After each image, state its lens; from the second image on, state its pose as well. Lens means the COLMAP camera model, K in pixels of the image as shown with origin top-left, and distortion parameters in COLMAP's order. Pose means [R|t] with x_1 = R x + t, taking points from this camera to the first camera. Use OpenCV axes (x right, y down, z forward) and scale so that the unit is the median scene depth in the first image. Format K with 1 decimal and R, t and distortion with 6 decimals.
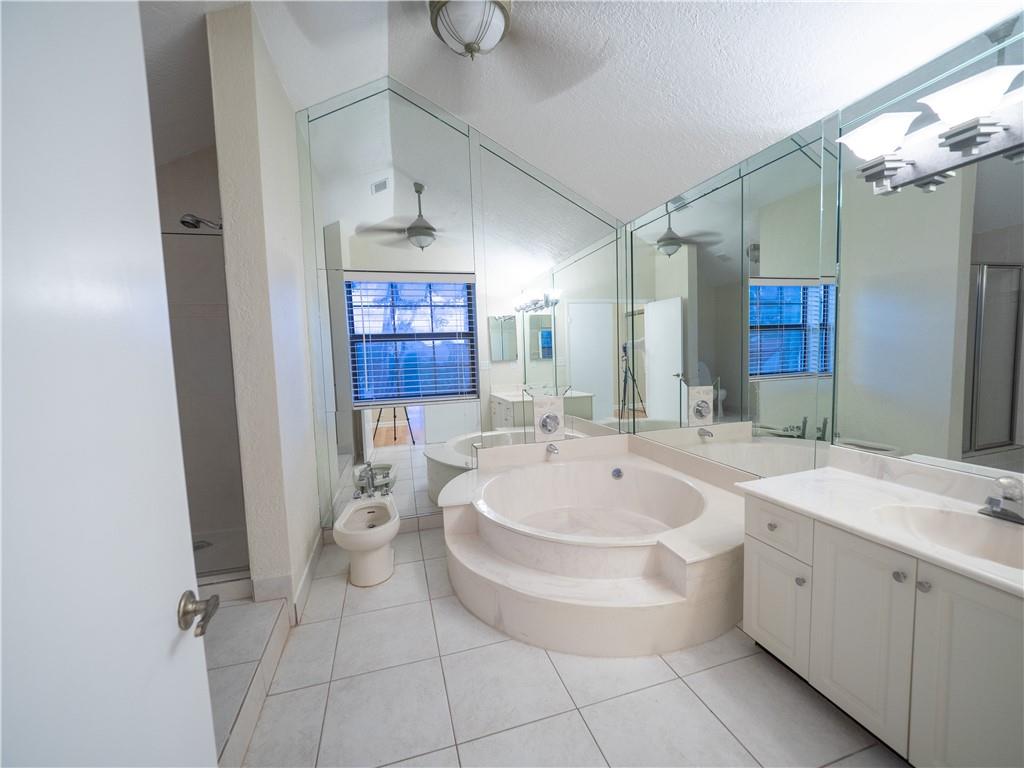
lens RADIAL K [[416.7, 0, 514.0], [0, 416.7, 385.7], [0, 0, 1]] dist [-0.003414, -0.000099]
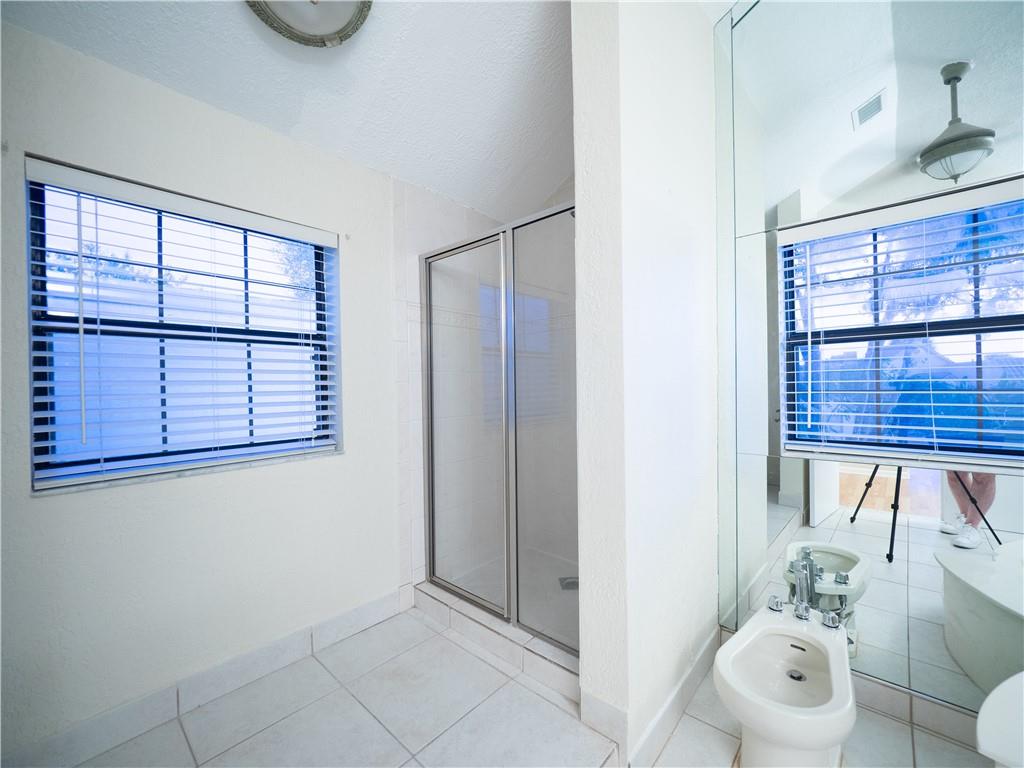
lens RADIAL K [[416.7, 0, 514.0], [0, 416.7, 385.7], [0, 0, 1]] dist [-0.003414, -0.000099]
pose [[0.523611, 0.030043, -0.851428, -0.069686], [-0.071445, 0.997406, -0.008744, -0.010337], [0.848956, 0.065409, 0.524399, 0.315853]]
